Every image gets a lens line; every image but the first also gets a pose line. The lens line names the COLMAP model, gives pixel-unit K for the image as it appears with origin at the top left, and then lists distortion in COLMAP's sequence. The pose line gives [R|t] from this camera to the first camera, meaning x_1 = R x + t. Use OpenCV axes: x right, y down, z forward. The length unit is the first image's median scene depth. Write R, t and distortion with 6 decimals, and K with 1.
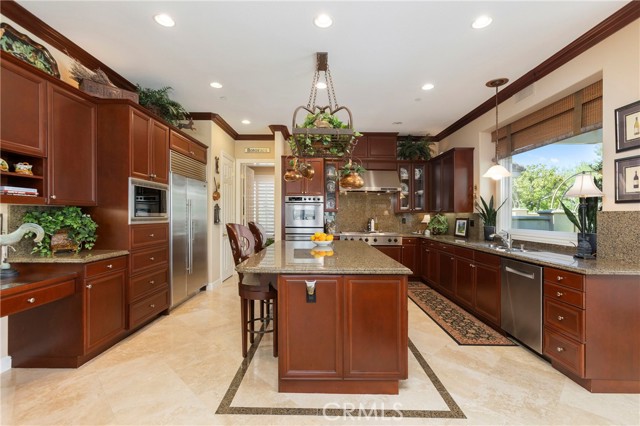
lens RADIAL K [[287.3, 0, 320.0], [0, 287.3, 213.0], [0, 0, 1]] dist [-0.002299, 0.000200]
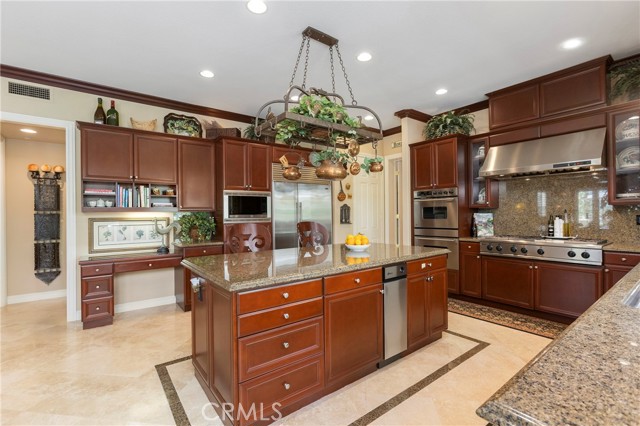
lens RADIAL K [[287.3, 0, 320.0], [0, 287.3, 213.0], [0, 0, 1]] dist [-0.002299, 0.000200]
pose [[0.612942, -0.019924, -0.789877, 0.481075], [0.024602, 0.999679, -0.006125, 0.005387], [0.789745, -0.015678, 0.613235, 0.325207]]
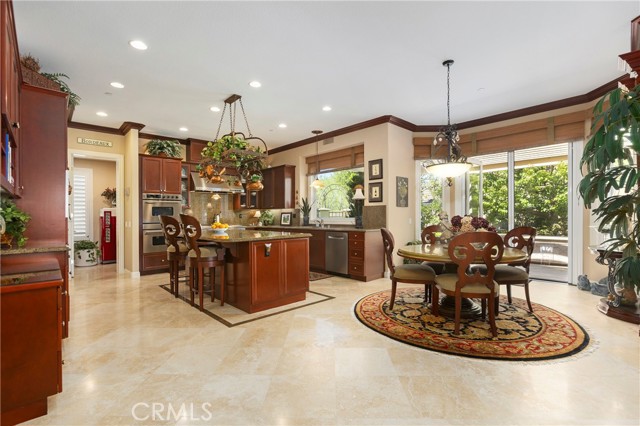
lens RADIAL K [[295.6, 0, 320.0], [0, 295.6, 213.0], [0, 0, 1]] dist [-0.021840, -0.000009]
pose [[0.726685, -0.010506, 0.686890, -0.482862], [0.012889, 0.999916, 0.001658, 0.023779], [-0.686849, 0.007649, 0.726759, -0.242345]]
